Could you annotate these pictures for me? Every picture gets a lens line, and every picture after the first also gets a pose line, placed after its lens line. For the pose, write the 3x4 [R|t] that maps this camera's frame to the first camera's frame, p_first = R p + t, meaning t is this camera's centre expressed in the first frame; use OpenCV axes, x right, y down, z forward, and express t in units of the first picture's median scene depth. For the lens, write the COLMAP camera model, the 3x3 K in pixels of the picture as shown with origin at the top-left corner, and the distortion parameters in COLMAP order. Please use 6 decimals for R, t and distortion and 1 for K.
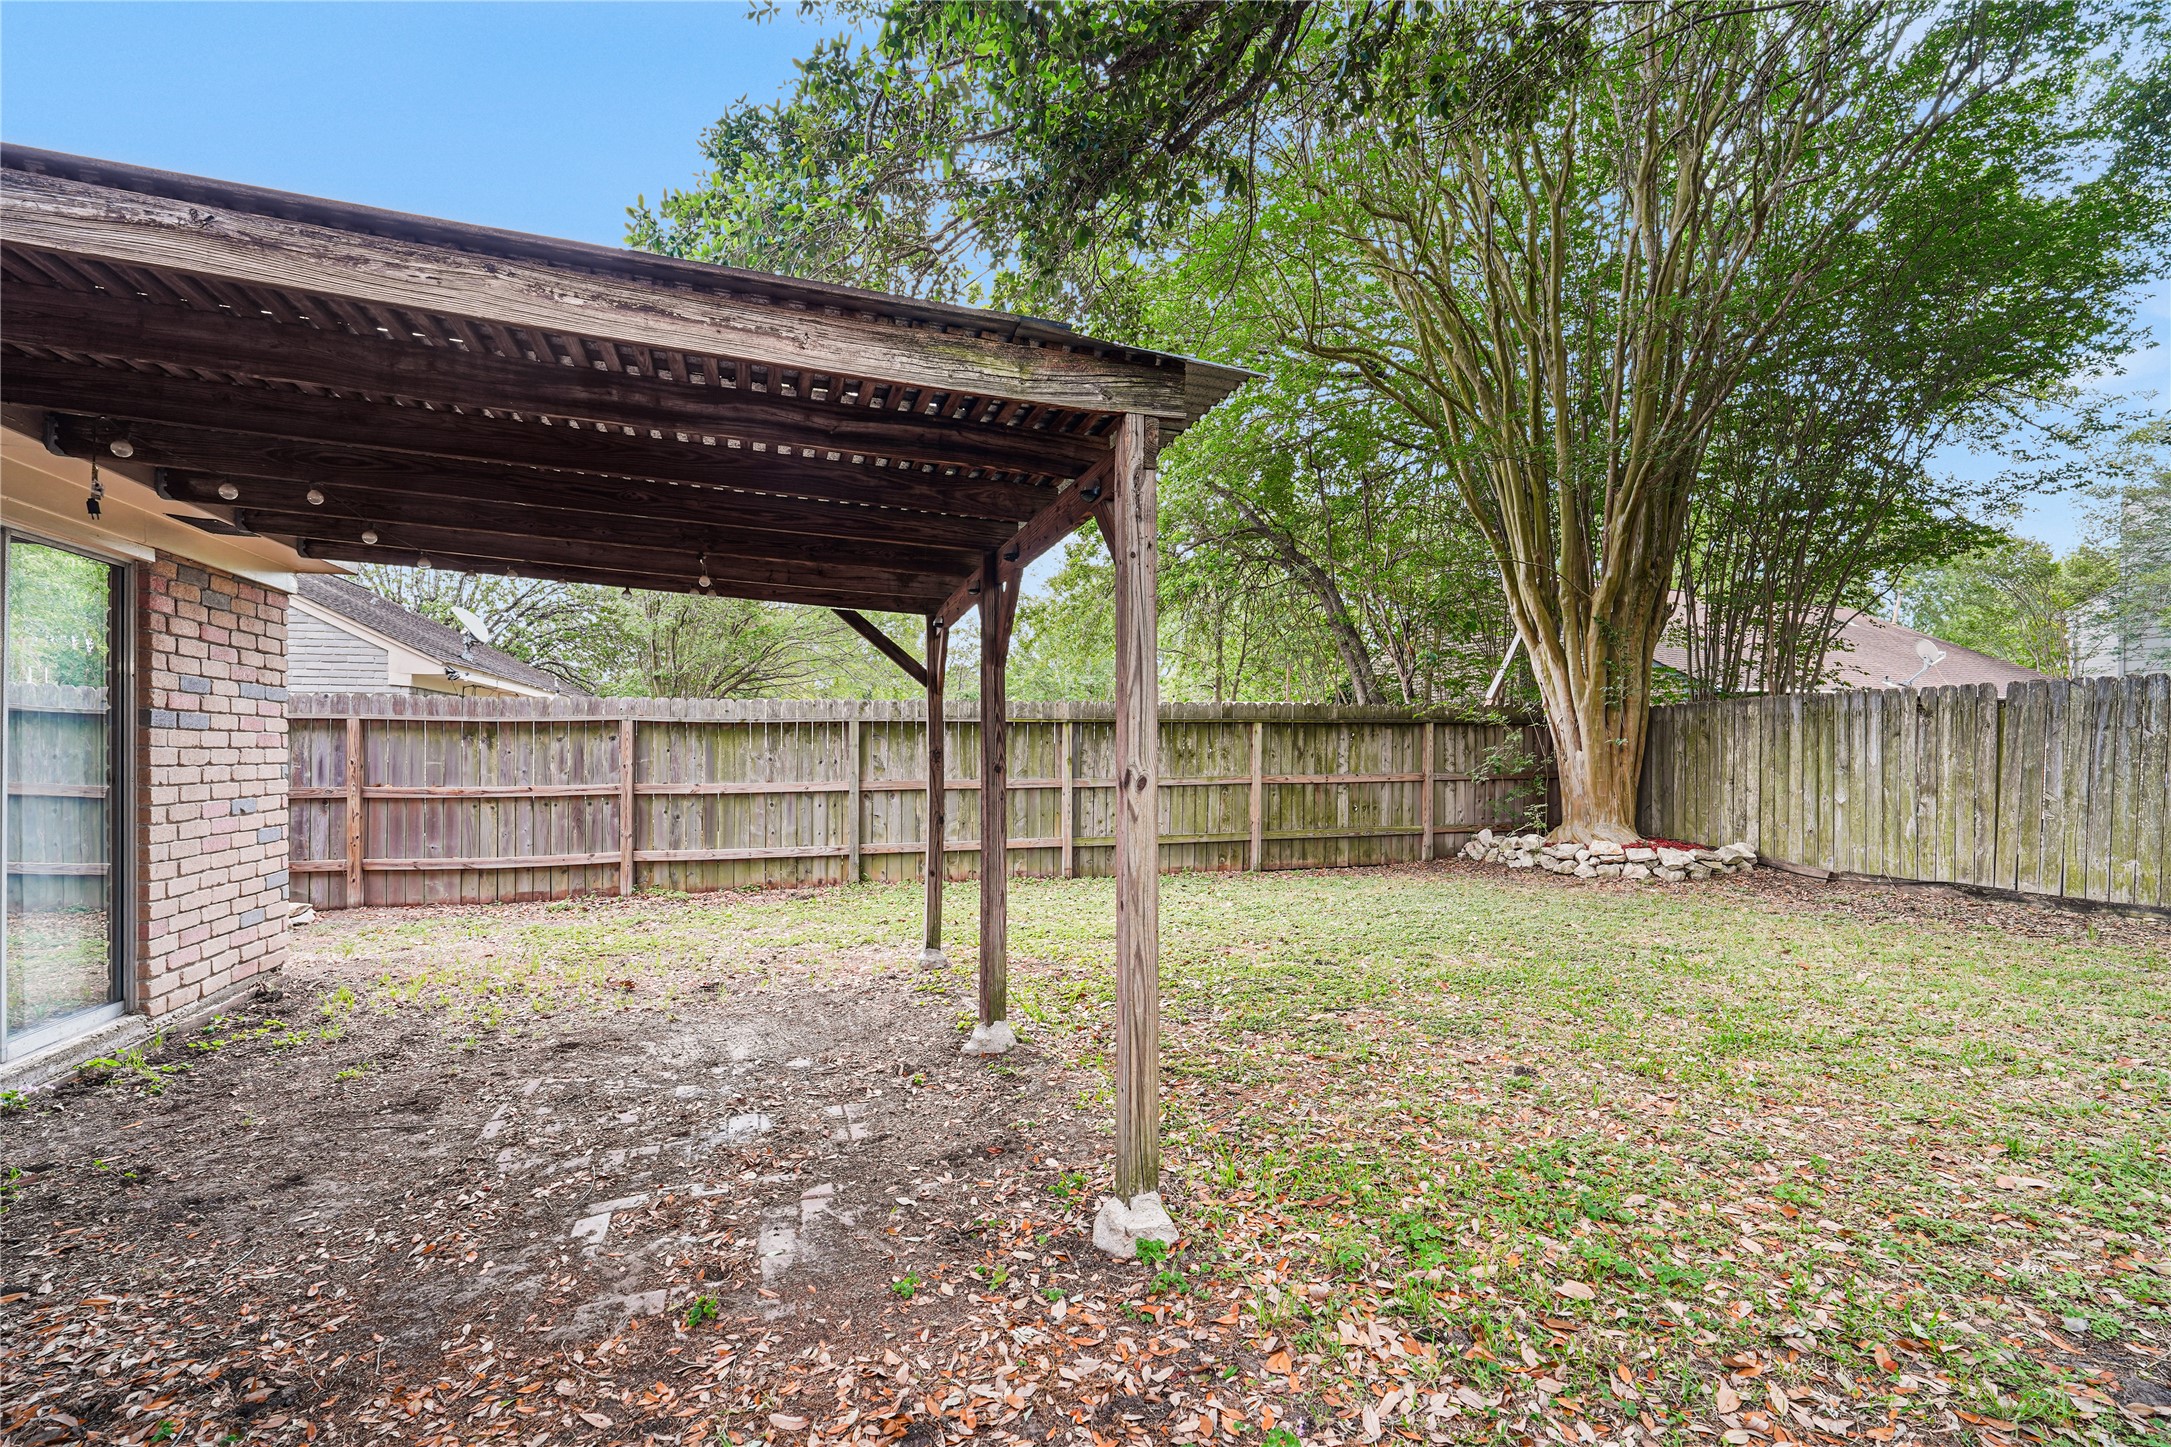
lens RADIAL K [[989.3, 0, 1064.5], [0, 989.3, 735.0], [0, 0, 1]] dist [-0.014424, 0.005596]
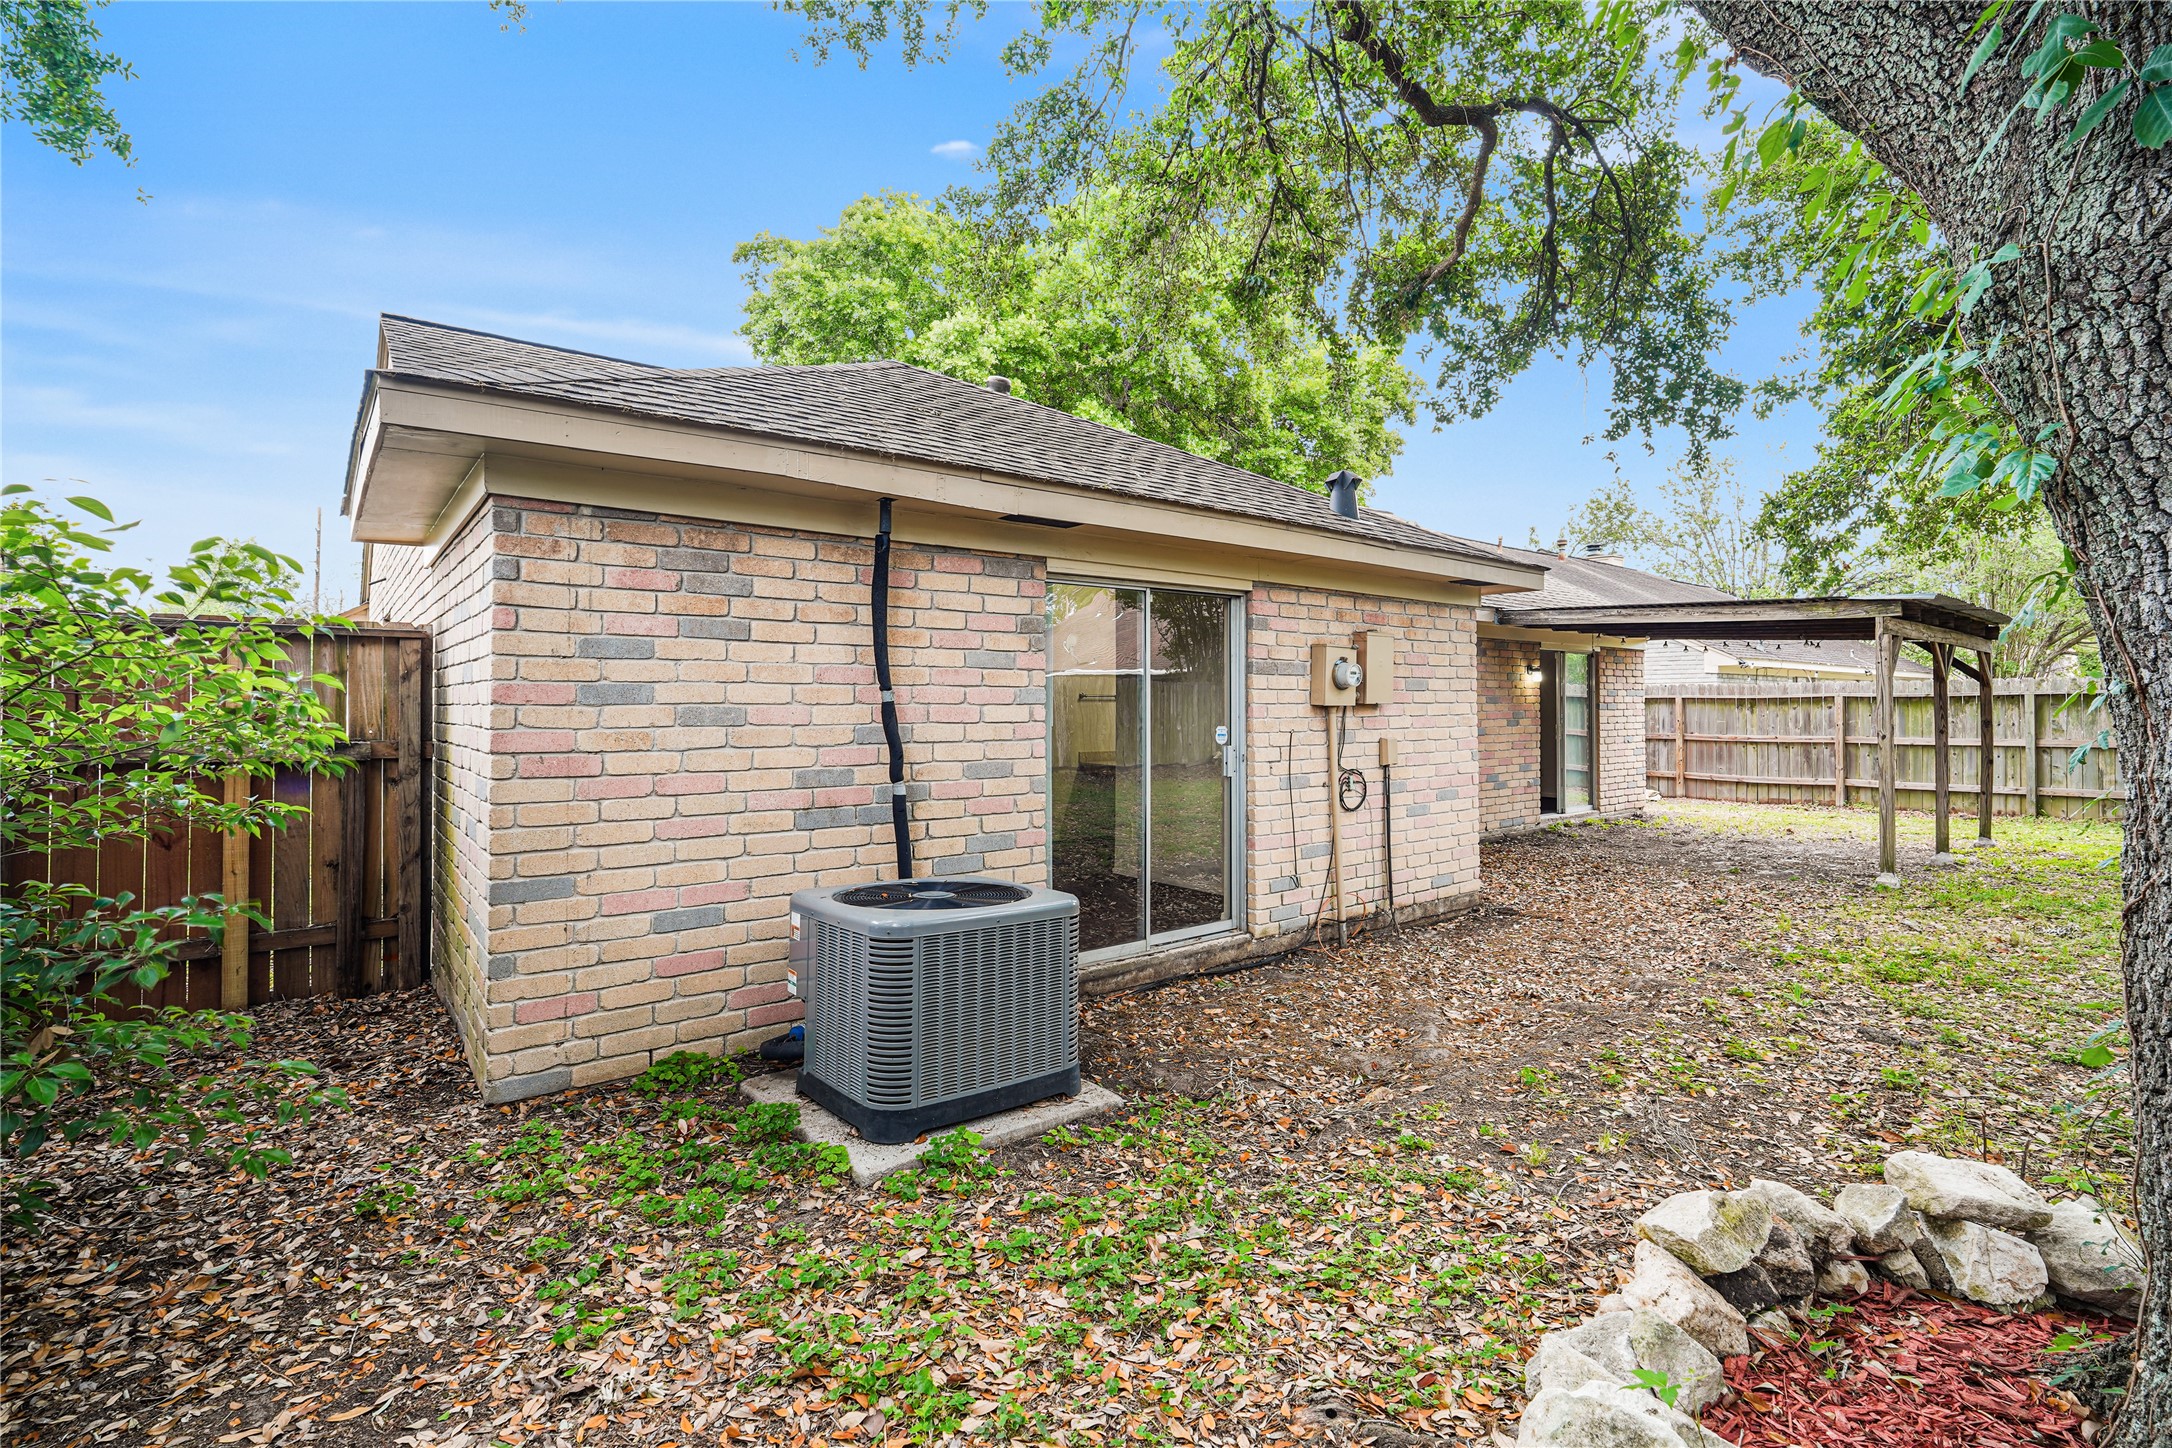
lens RADIAL K [[989.7, 0, 1095.8], [0, 989.7, 694.0], [0, 0, 1]] dist [-0.014424, 0.005596]
pose [[0.370598, -0.012079, -0.928715, 0.597850], [0.014080, 0.999874, -0.007387, -0.024177], [0.928687, -0.010339, 0.370721, -0.715209]]
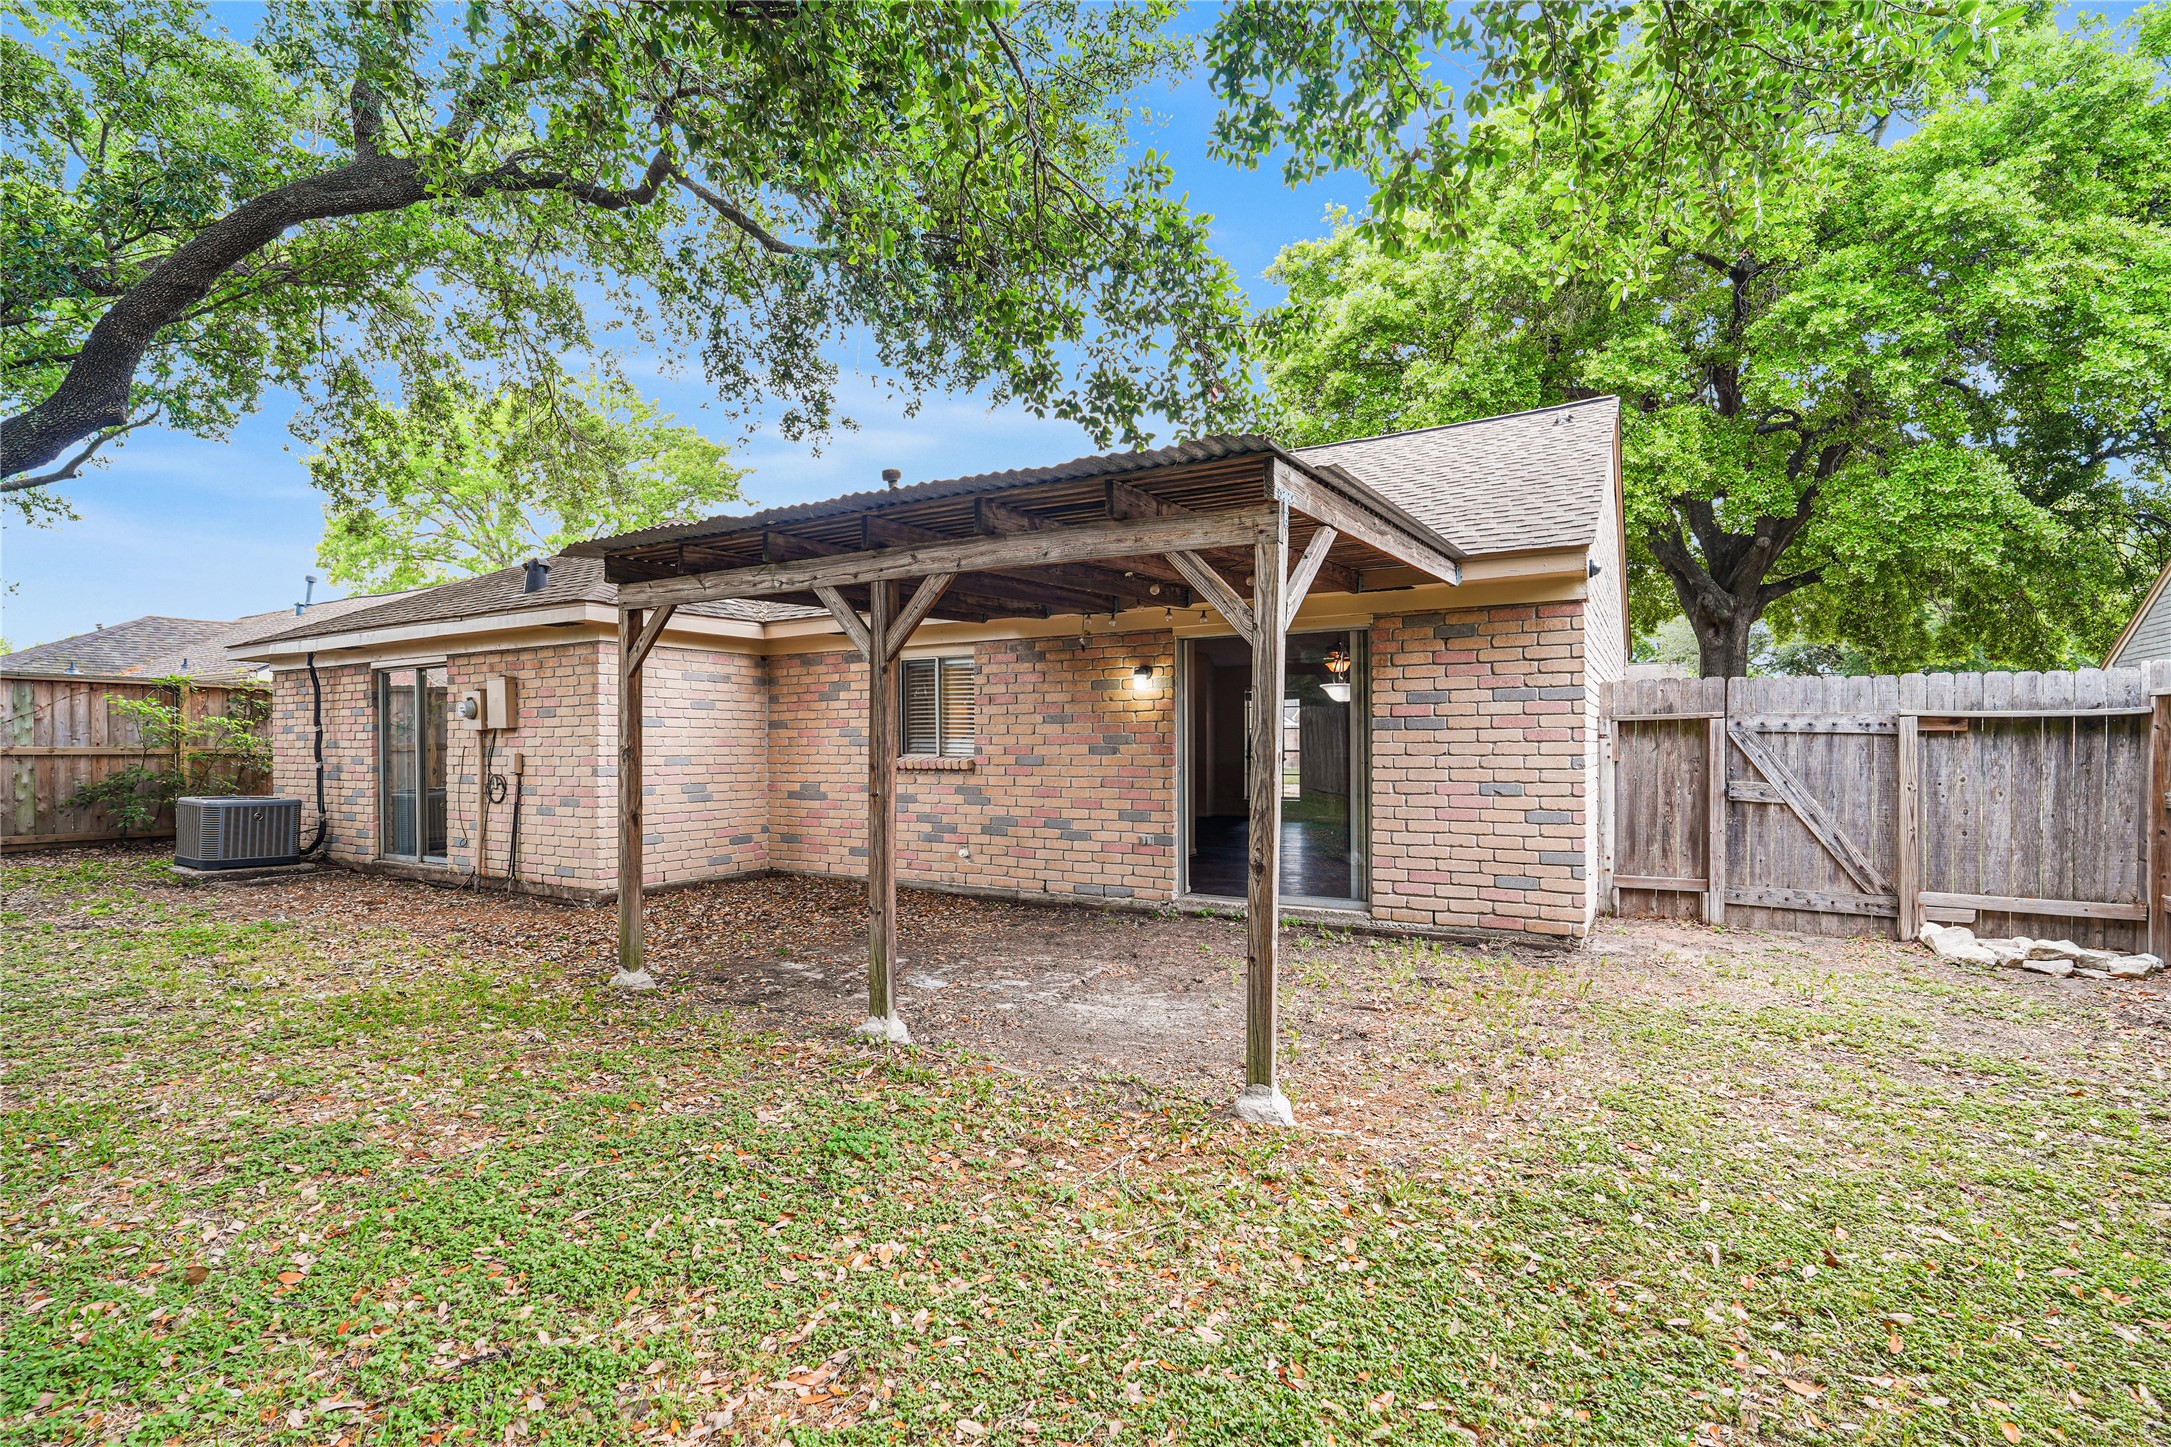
lens RADIAL K [[989.3, 0, 1098.6], [0, 989.3, 751.1], [0, 0, 1]] dist [-0.014424, 0.005596]
pose [[-0.732556, 0.001259, -0.680706, 0.230011], [0.009922, 0.999912, -0.008829, 0.019880], [0.680635, -0.013221, -0.732504, 0.927330]]
